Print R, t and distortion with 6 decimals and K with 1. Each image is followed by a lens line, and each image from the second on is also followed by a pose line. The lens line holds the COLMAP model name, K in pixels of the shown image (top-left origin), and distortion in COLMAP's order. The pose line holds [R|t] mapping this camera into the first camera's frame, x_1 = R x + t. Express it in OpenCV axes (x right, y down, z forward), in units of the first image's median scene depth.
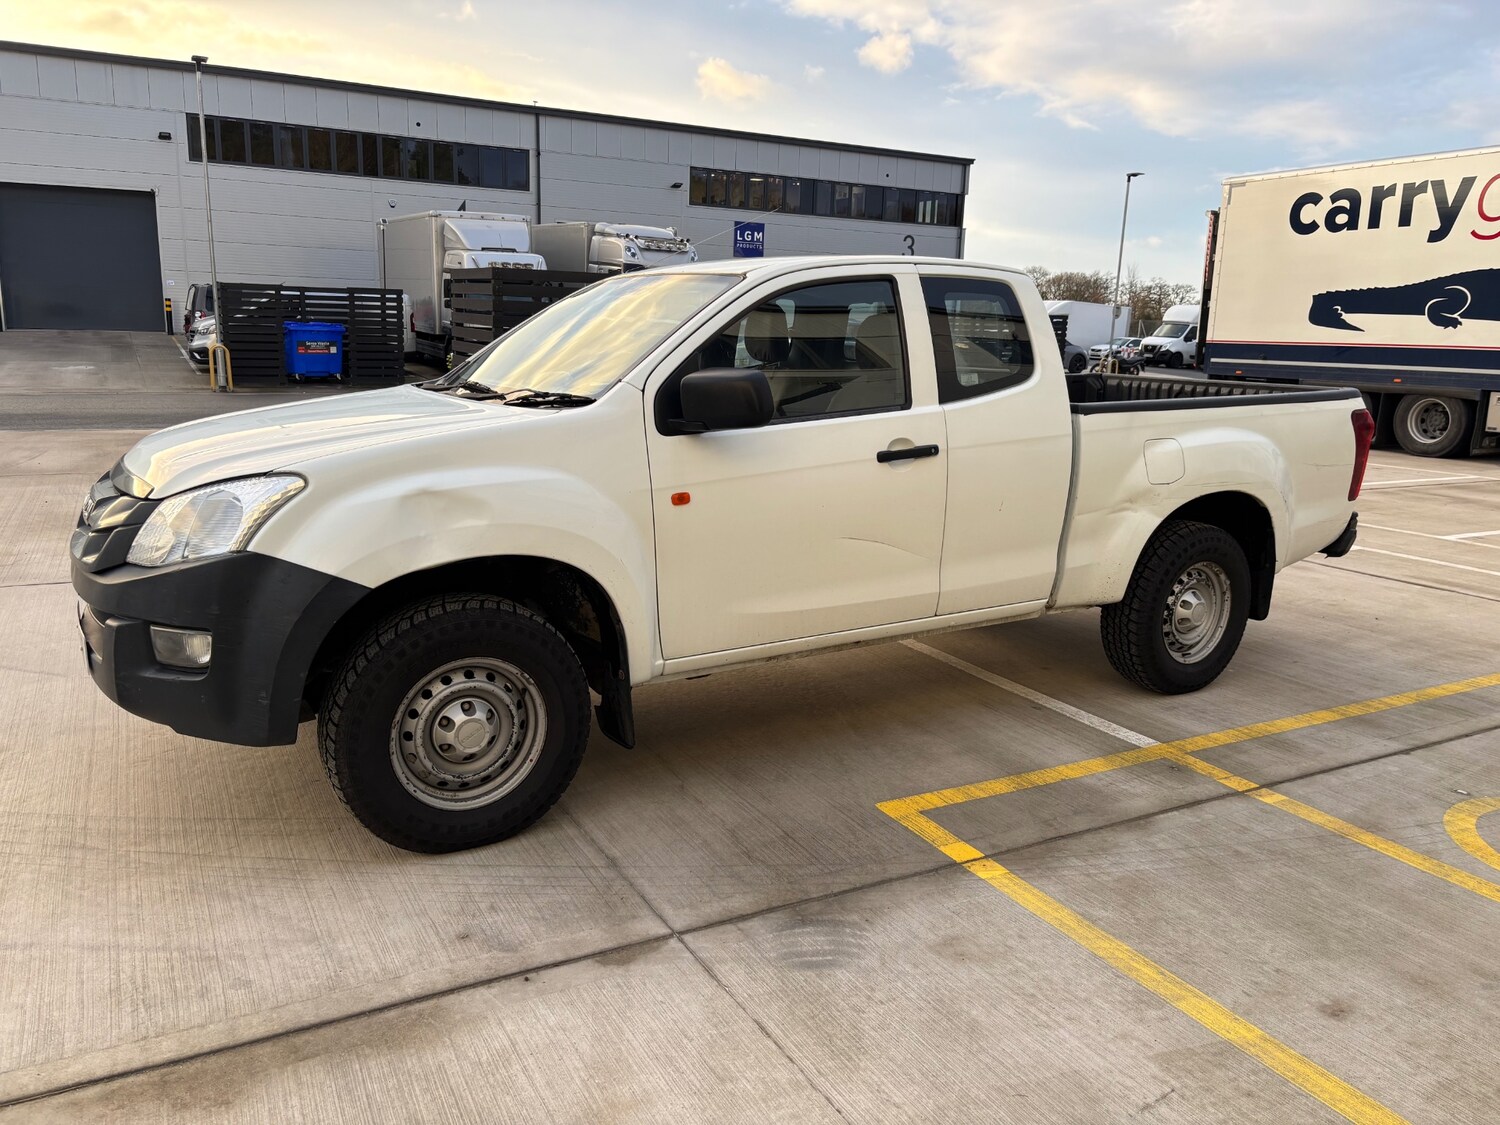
lens RADIAL K [[1136.3, 0, 761.4], [0, 1136.3, 569.6], [0, 0, 1]] dist [0.040545, -0.038684]
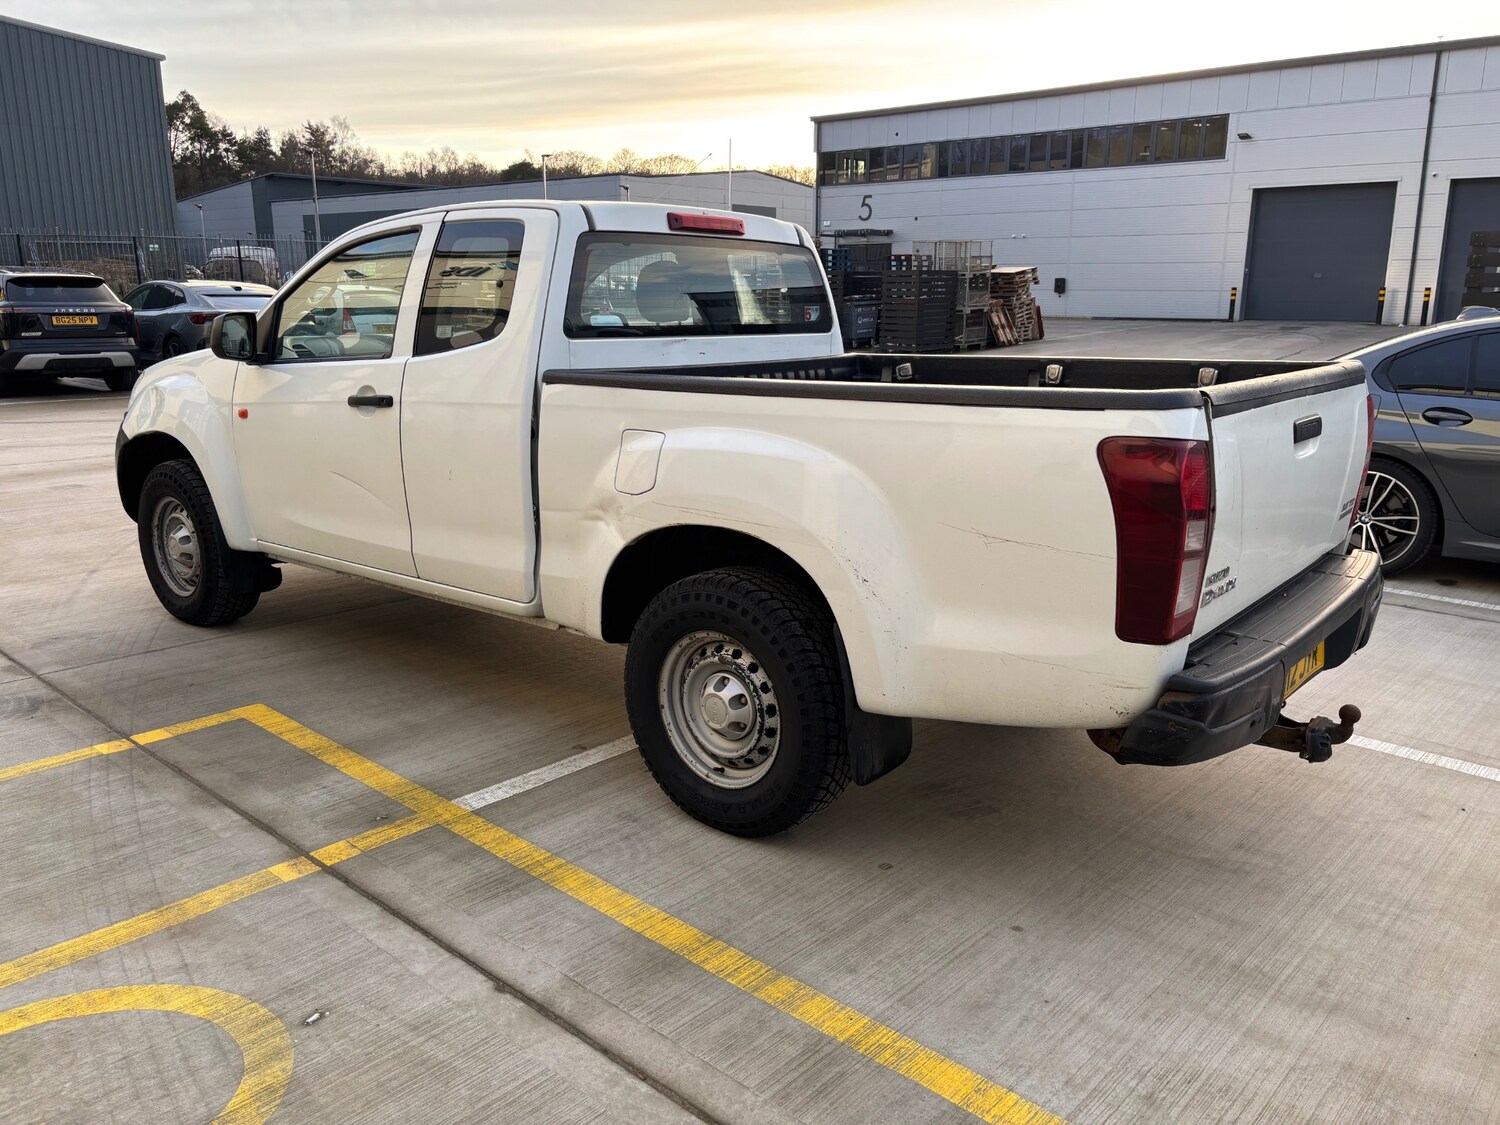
lens RADIAL K [[1136.3, 0, 761.5], [0, 1136.3, 564.7], [0, 0, 1]] dist [0.040545, -0.038684]
pose [[0.331282, 0.195623, -0.923030, 1.148180], [-0.199513, 0.970674, 0.134114, -0.158439], [0.922197, 0.139727, 0.360597, 0.925719]]
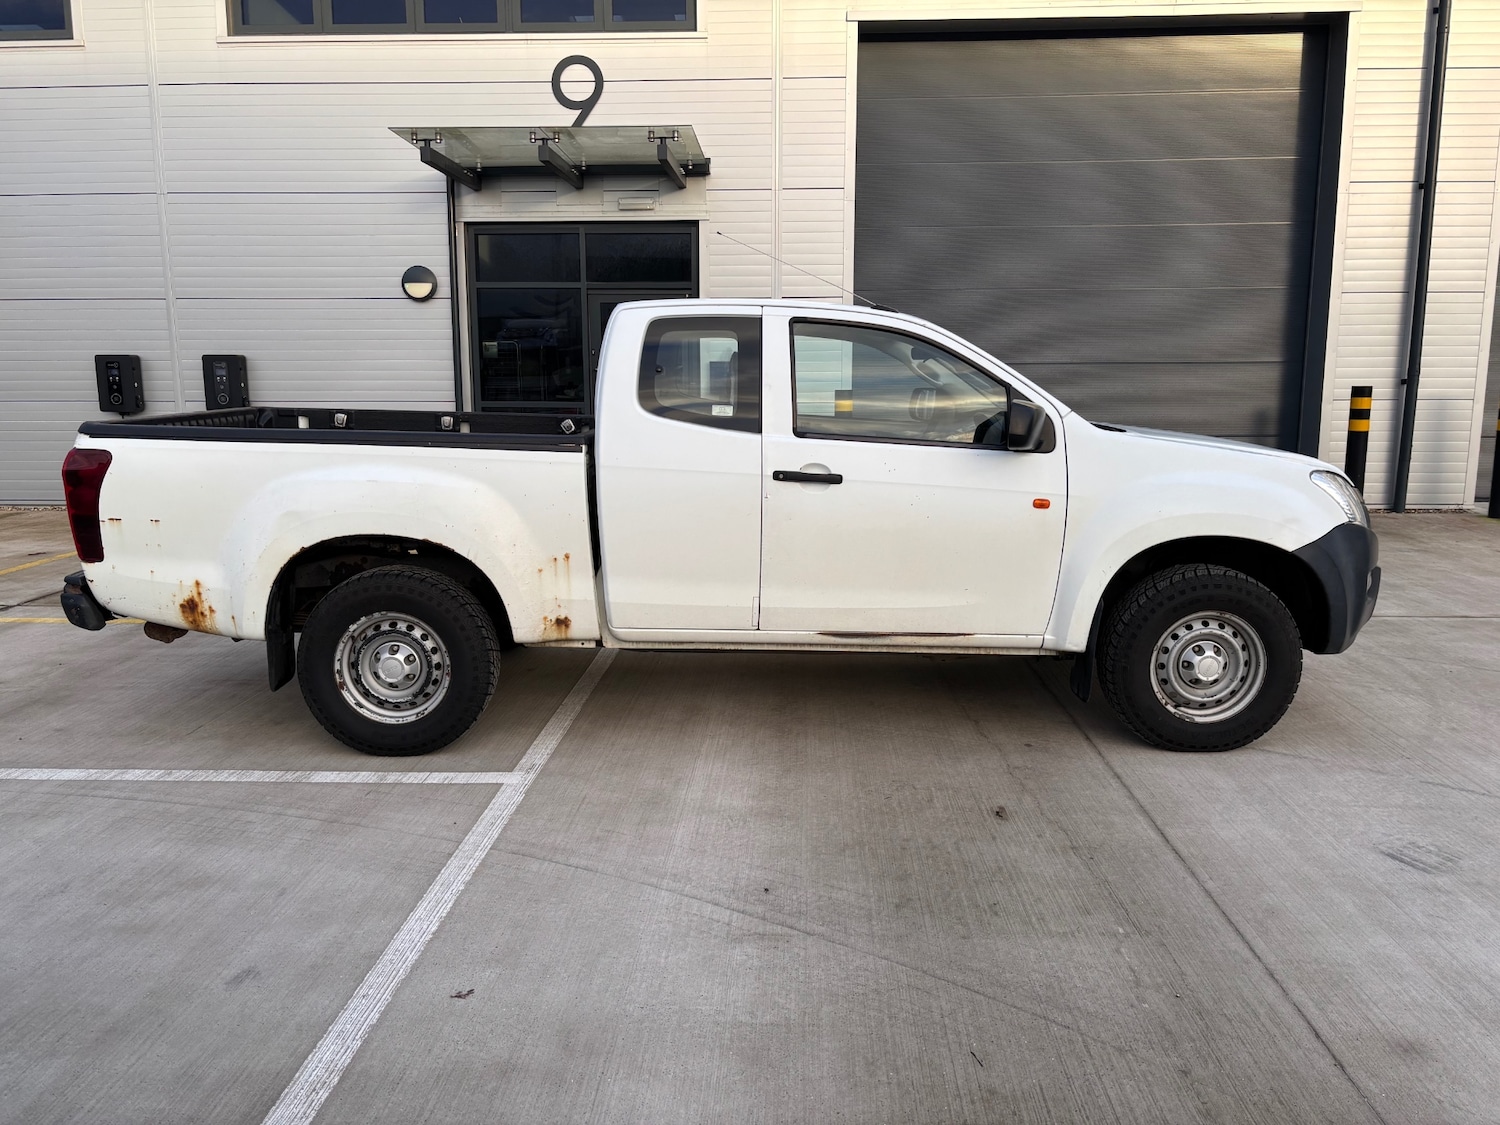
lens RADIAL K [[1134.5, 0, 746.0], [0, 1134.5, 554.3], [0, 0, 1]] dist [0.042796, -0.042696]
pose [[-0.851978, -0.113512, 0.511124, -0.598160], [0.088102, 0.931215, 0.353662, -0.487764], [-0.516111, 0.346344, -0.783374, 2.180275]]
